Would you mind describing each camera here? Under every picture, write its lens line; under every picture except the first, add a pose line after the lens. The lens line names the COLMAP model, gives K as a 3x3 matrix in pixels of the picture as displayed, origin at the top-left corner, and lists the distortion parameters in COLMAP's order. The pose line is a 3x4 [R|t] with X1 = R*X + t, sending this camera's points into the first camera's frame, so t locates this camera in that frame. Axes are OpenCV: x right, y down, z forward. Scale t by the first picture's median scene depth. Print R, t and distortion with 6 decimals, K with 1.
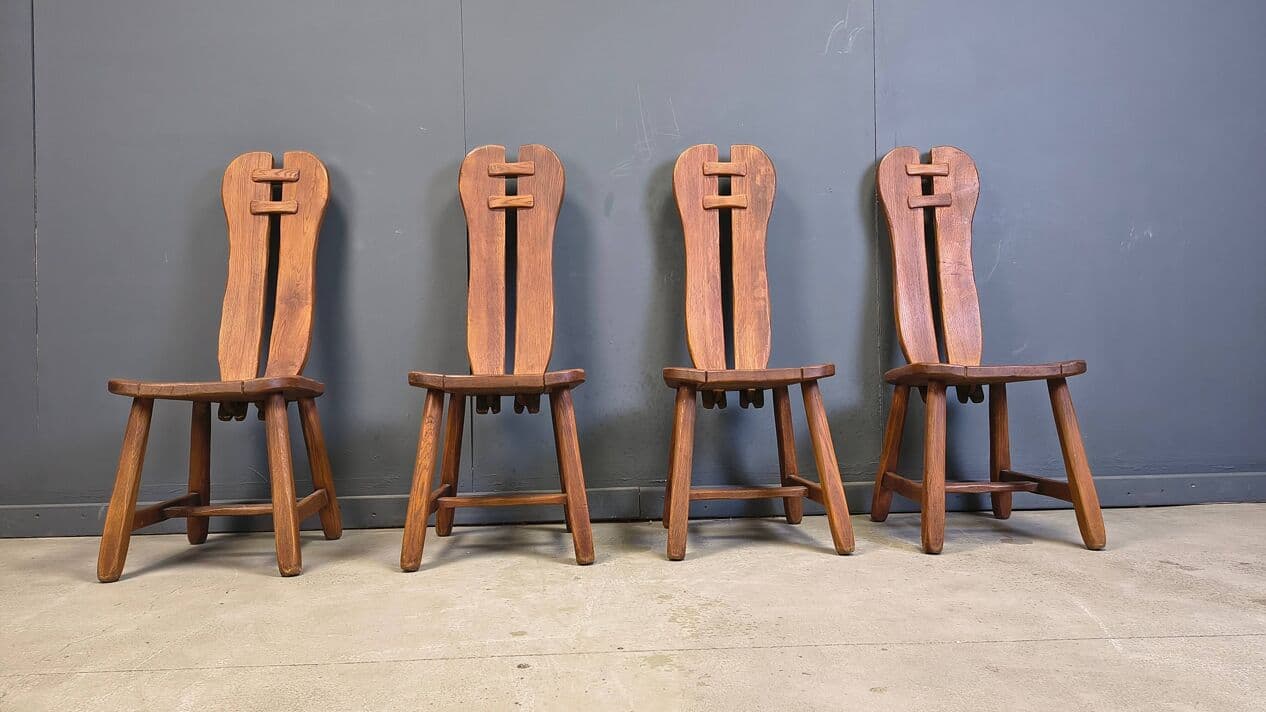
lens RADIAL K [[868.5, 0, 640.6], [0, 868.5, 355.7], [0, 0, 1]] dist [0.043169, -0.050017]
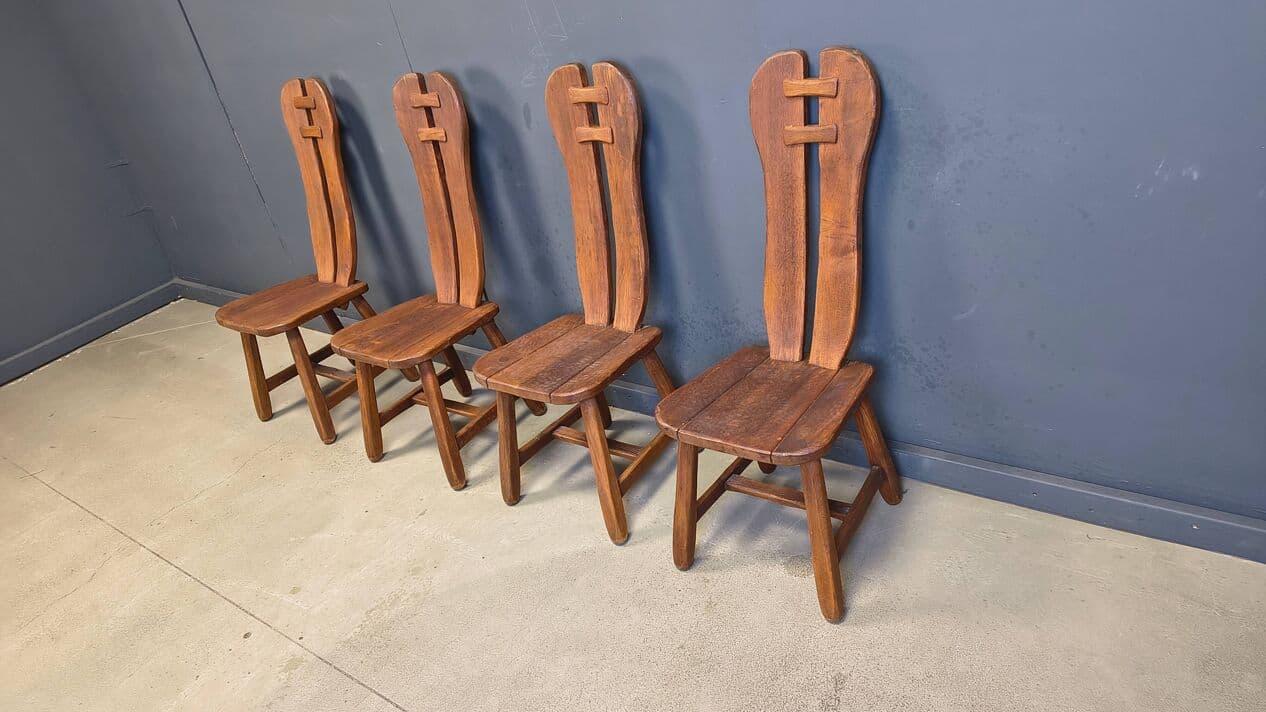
lens RADIAL K [[868.5, 0, 653.5], [0, 868.5, 364.3], [0, 0, 1]] dist [0.043169, -0.050017]
pose [[0.769841, 0.201519, -0.605587, 0.742810], [0.178216, 0.843229, 0.507153, -0.427792], [0.612849, -0.498352, 0.613238, 0.385117]]
